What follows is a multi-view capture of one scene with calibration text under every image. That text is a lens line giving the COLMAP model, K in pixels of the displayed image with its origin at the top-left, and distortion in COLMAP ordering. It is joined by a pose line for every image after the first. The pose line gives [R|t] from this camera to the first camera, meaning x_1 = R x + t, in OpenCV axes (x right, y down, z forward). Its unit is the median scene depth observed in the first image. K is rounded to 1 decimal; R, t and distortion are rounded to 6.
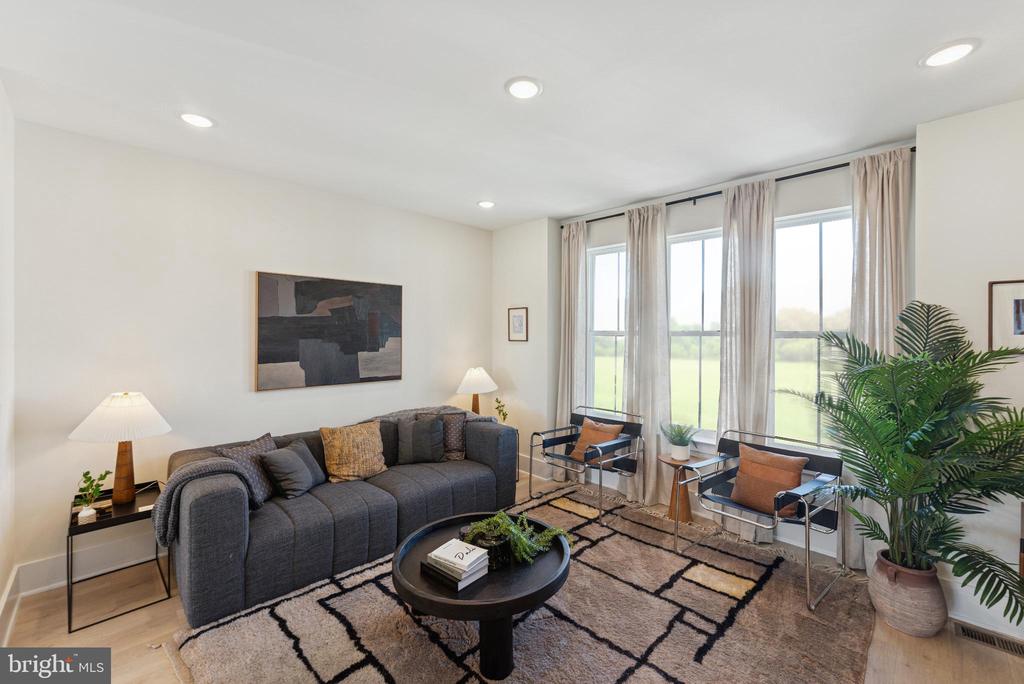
lens RADIAL K [[415.3, 0, 517.5], [0, 415.3, 333.8], [0, 0, 1]] dist [0.002974, -0.001707]
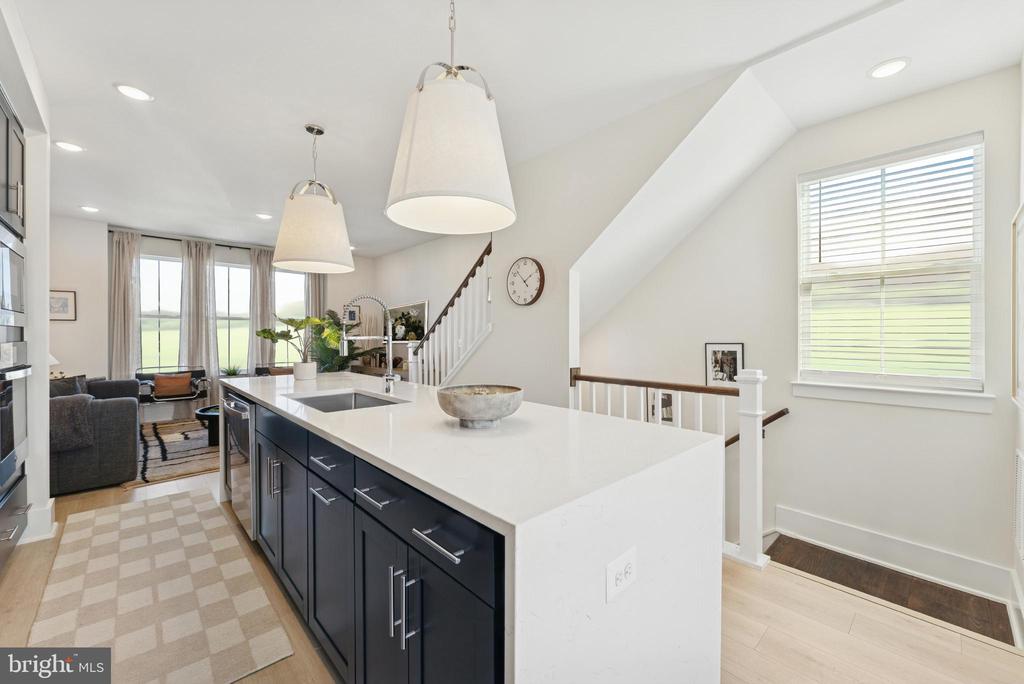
lens RADIAL K [[415.3, 0, 512.2], [0, 415.3, 337.5], [0, 0, 1]] dist [0.002974, -0.001707]
pose [[0.042178, -0.008781, 0.999072, -1.877072], [-0.000819, 0.999961, 0.008823, 0.094080], [-0.999110, -0.001190, 0.042169, -0.457220]]
